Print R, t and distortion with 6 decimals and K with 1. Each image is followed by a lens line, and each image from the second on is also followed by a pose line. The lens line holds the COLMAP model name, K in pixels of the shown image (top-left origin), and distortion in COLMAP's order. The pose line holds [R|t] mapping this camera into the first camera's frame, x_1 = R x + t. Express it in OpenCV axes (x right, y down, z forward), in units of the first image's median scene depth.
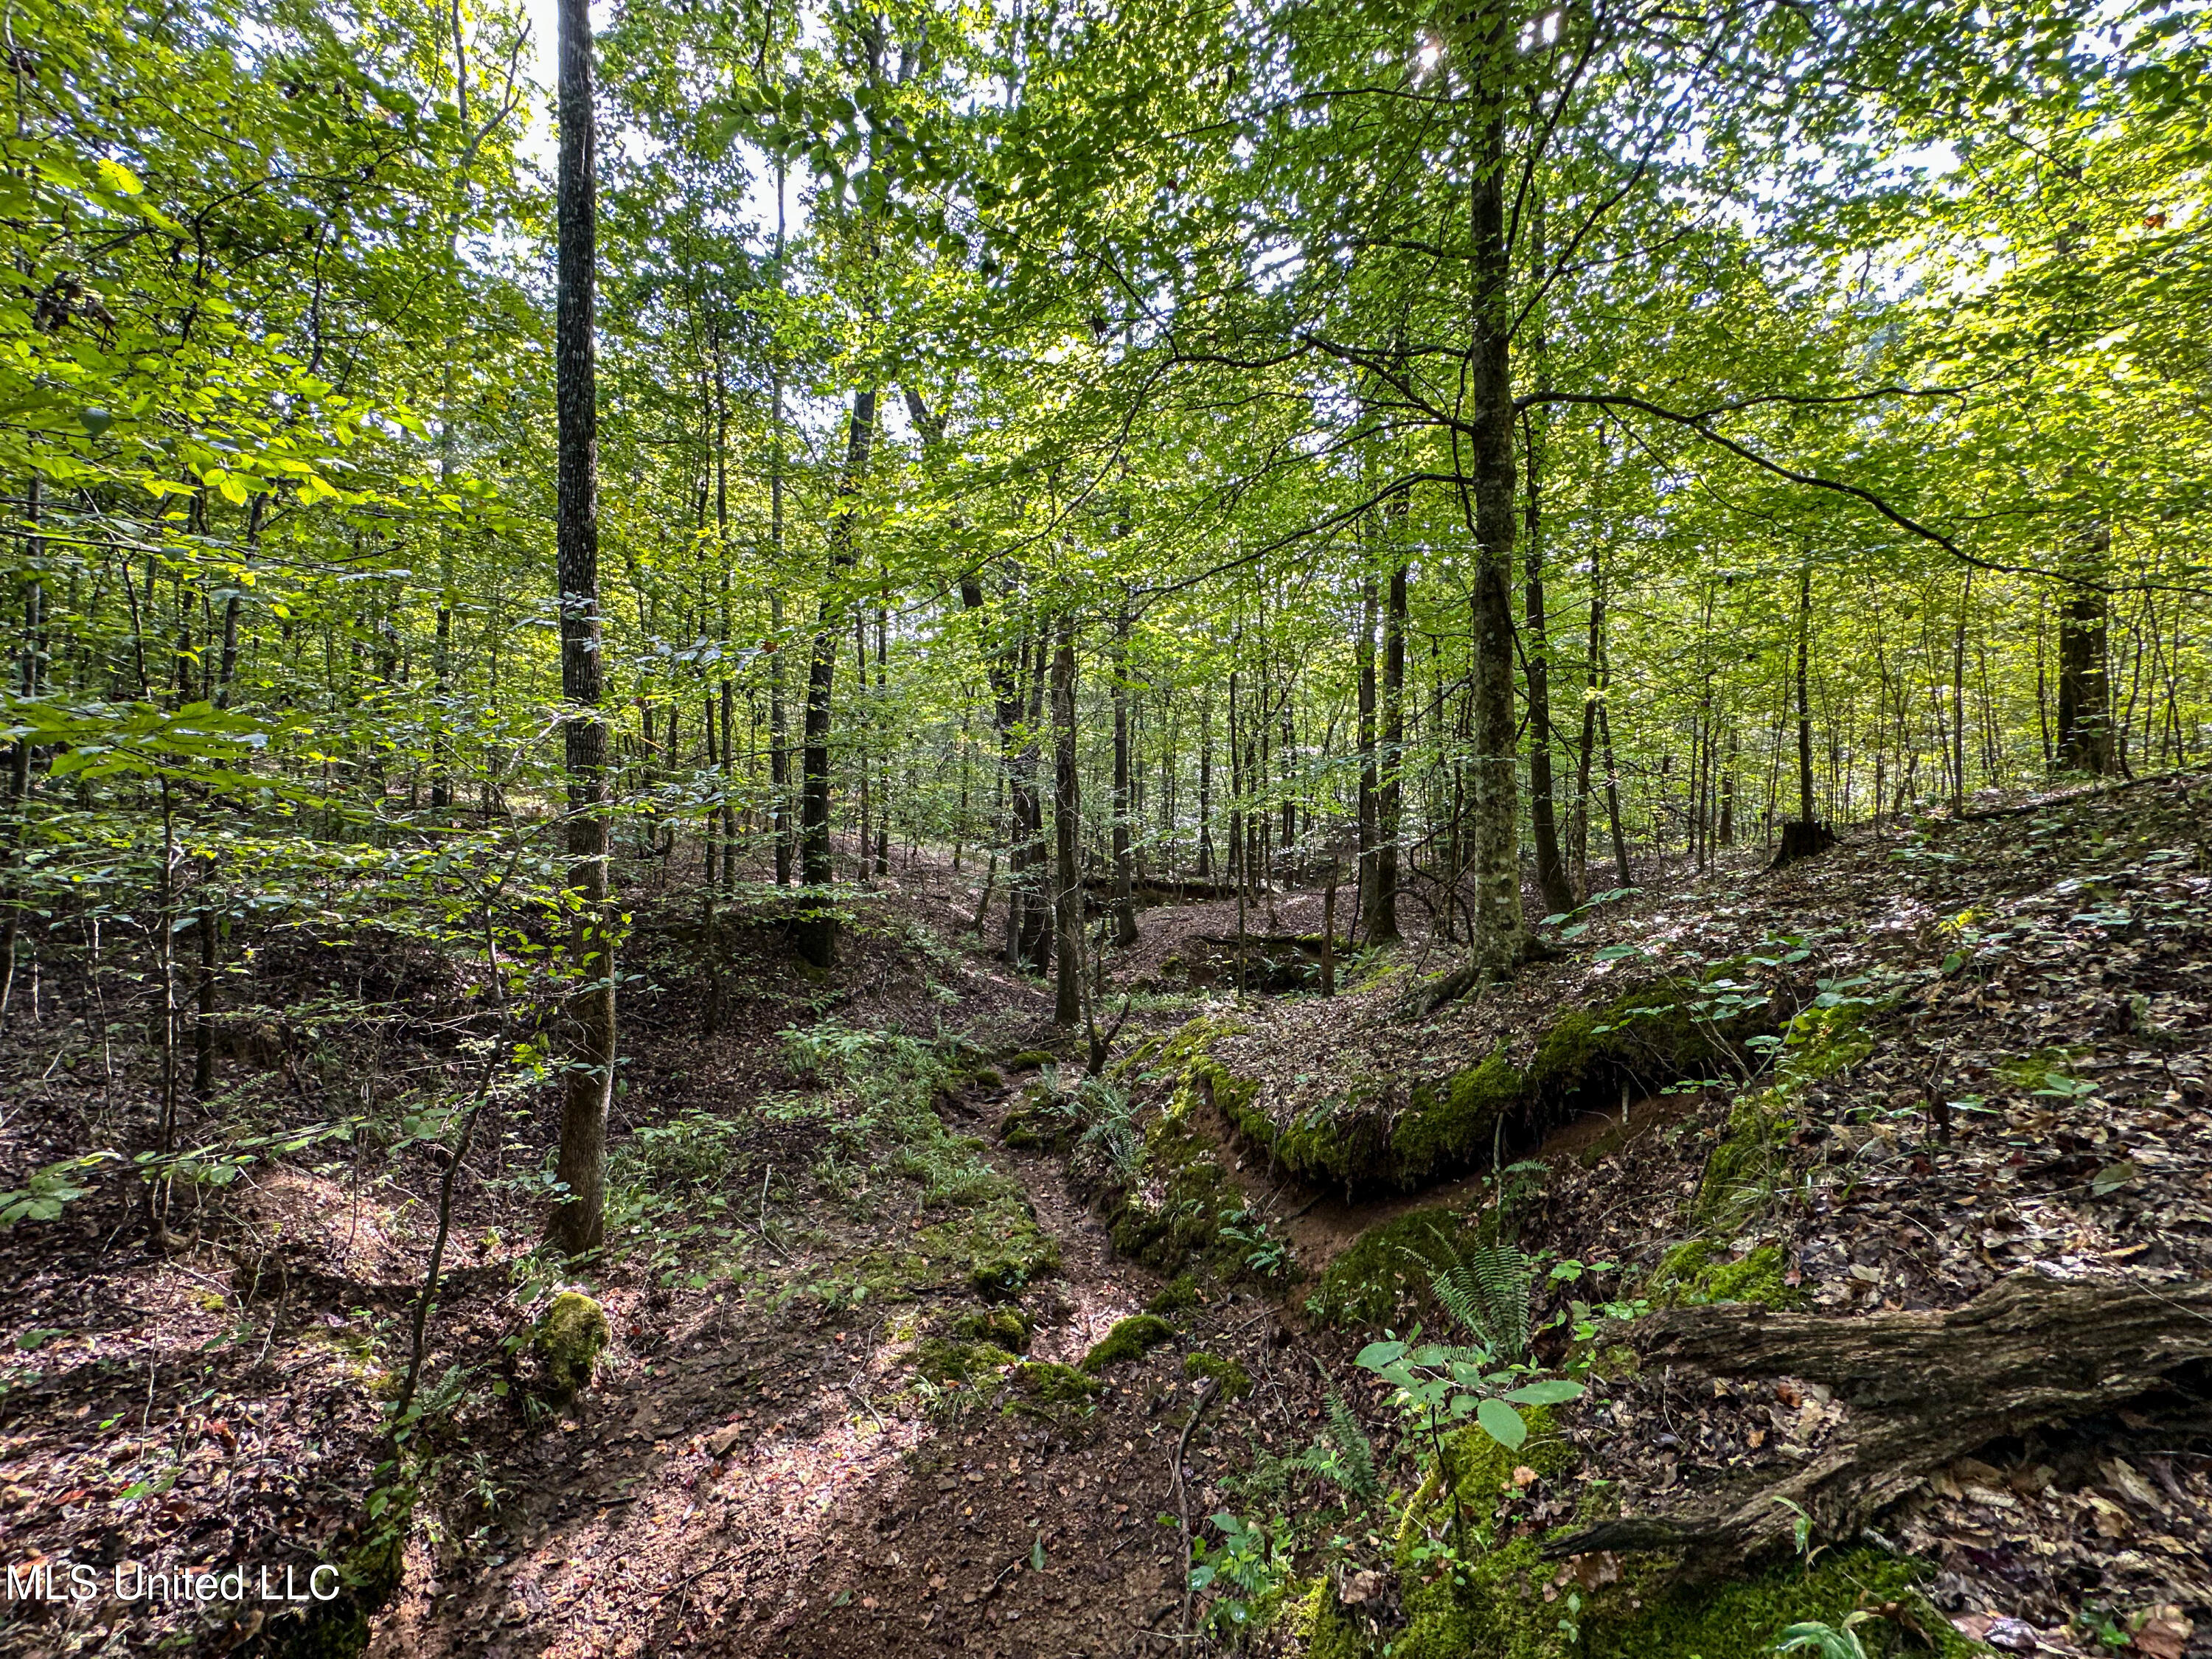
lens RADIAL K [[888.2, 0, 1103.6], [0, 888.2, 827.1], [0, 0, 1]] dist [-0.004216, -0.000116]
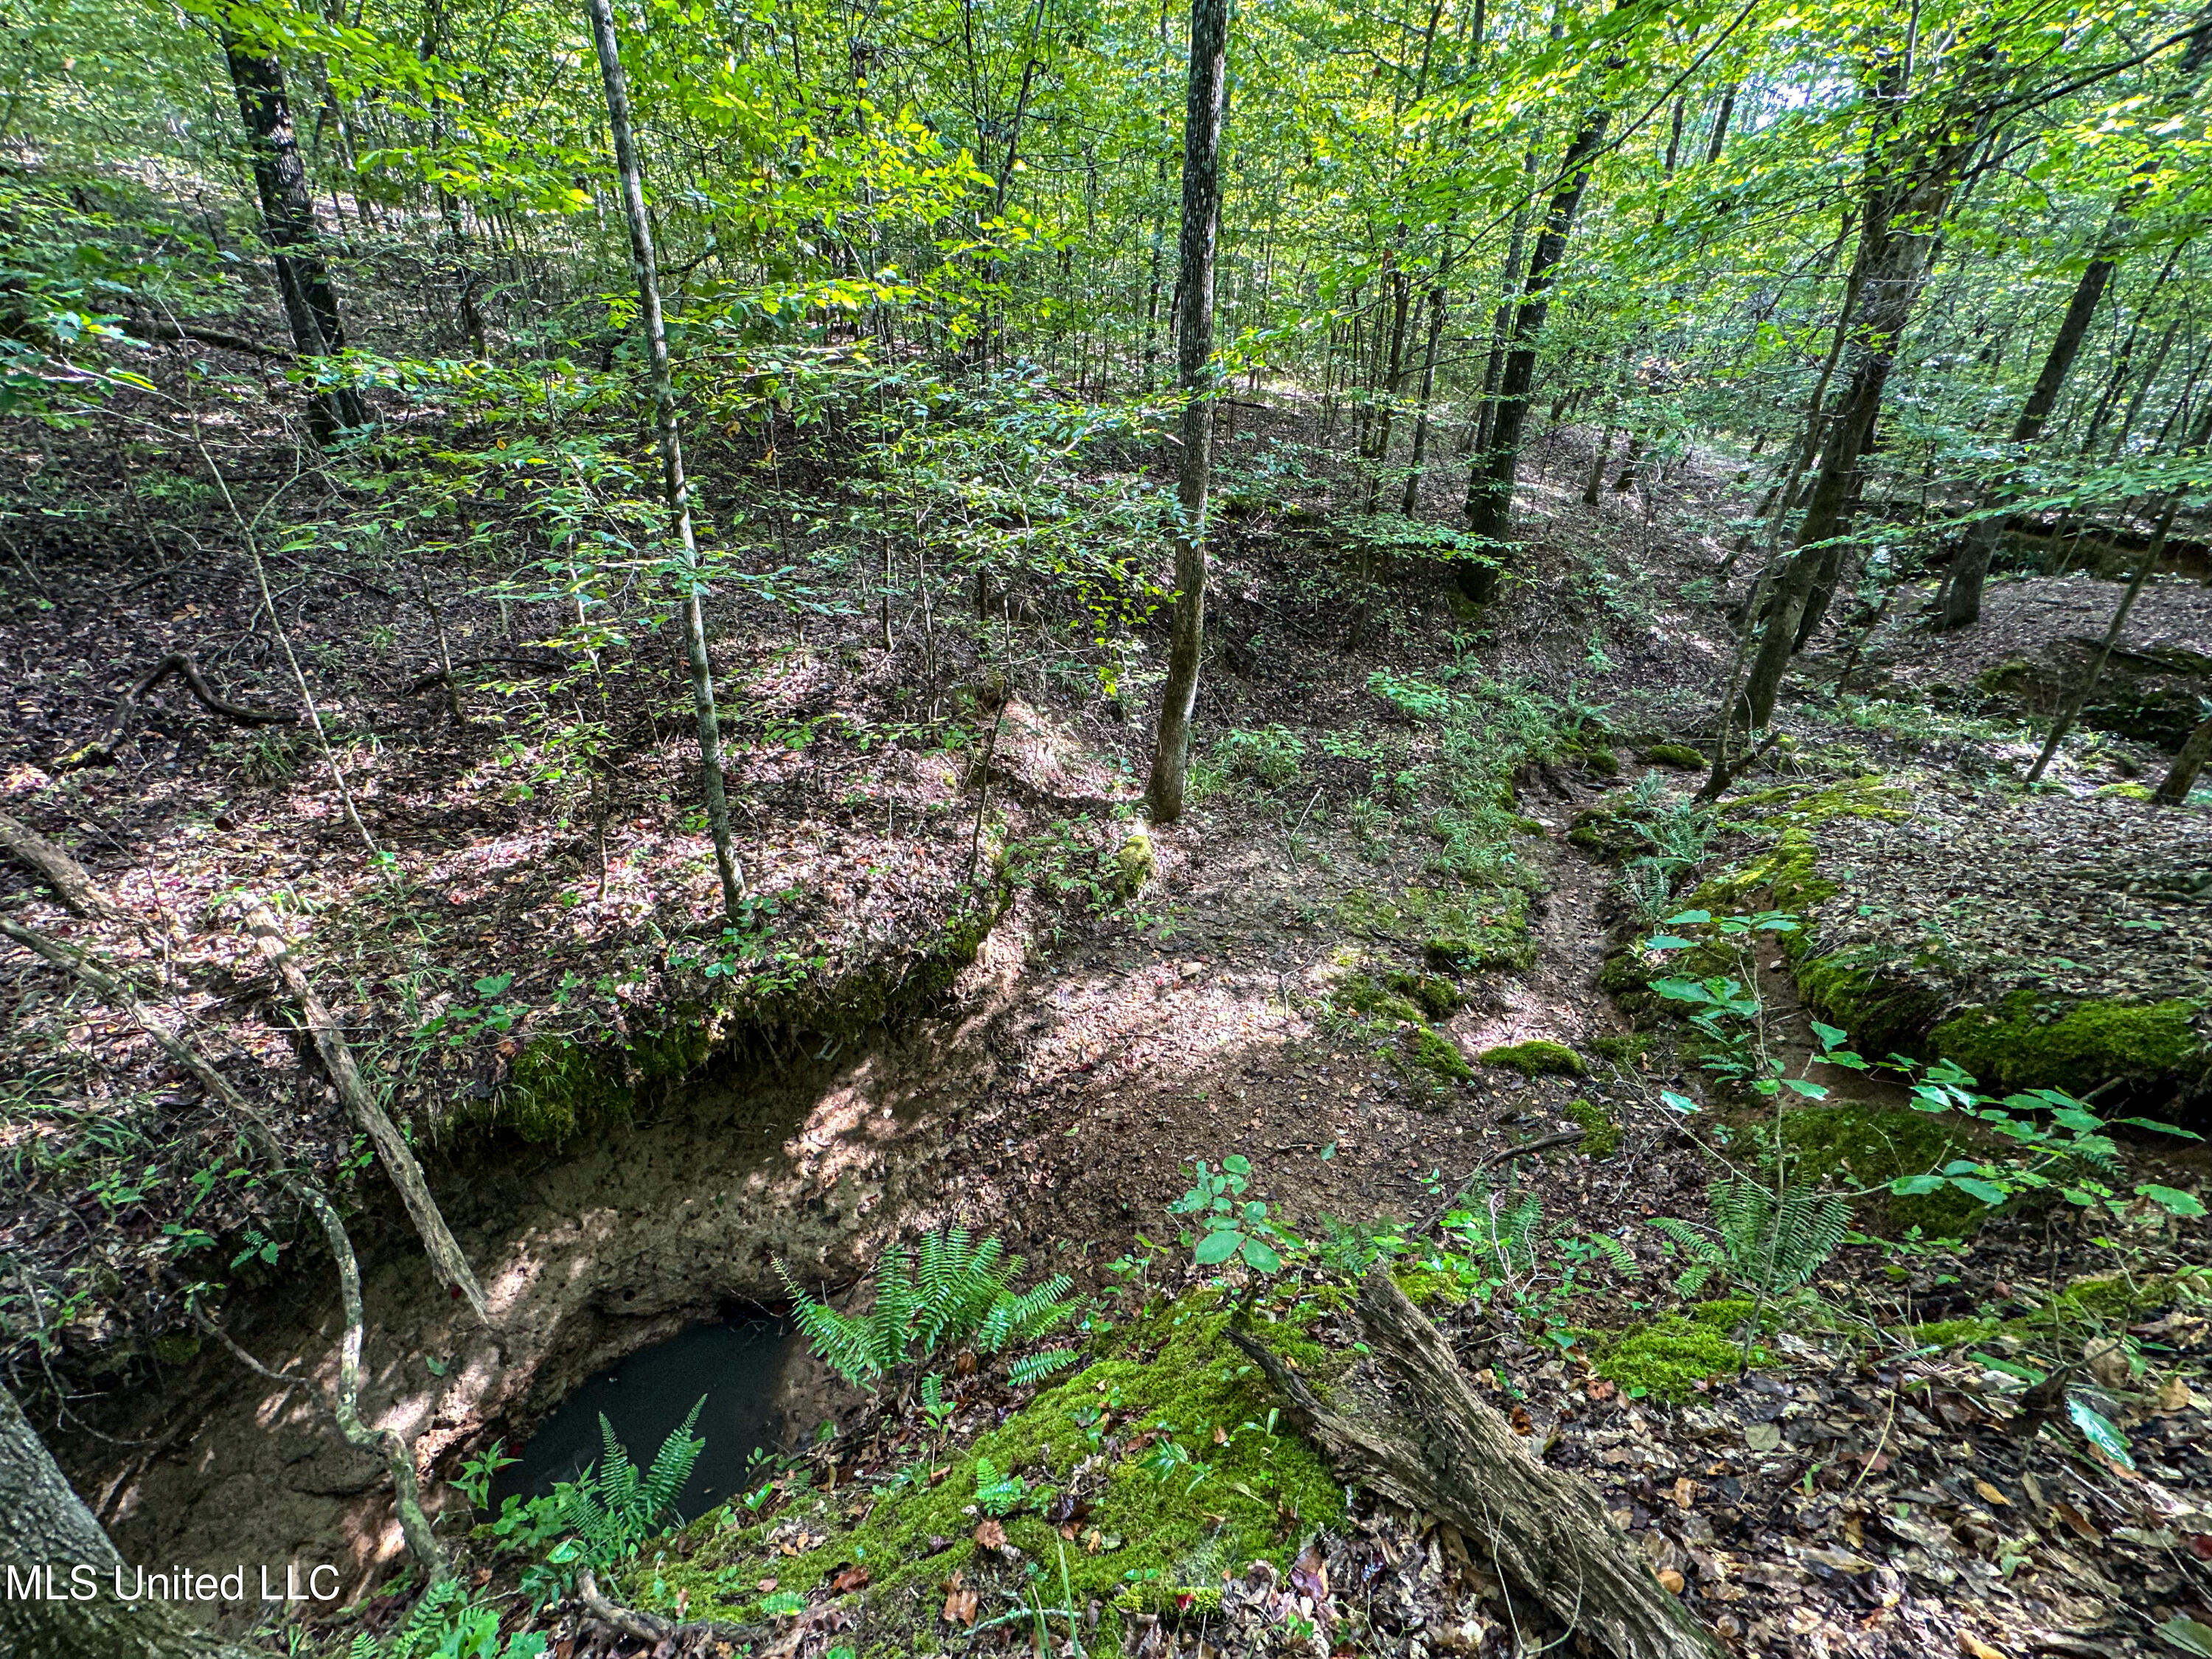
lens RADIAL K [[888.2, 0, 1102.5], [0, 888.2, 829.8], [0, 0, 1]] dist [-0.004216, -0.000116]
pose [[0.686677, 0.341342, -0.641841, 0.279134], [-0.017111, 0.890253, 0.455144, -0.140961], [0.726761, -0.301555, 0.617157, 0.069264]]
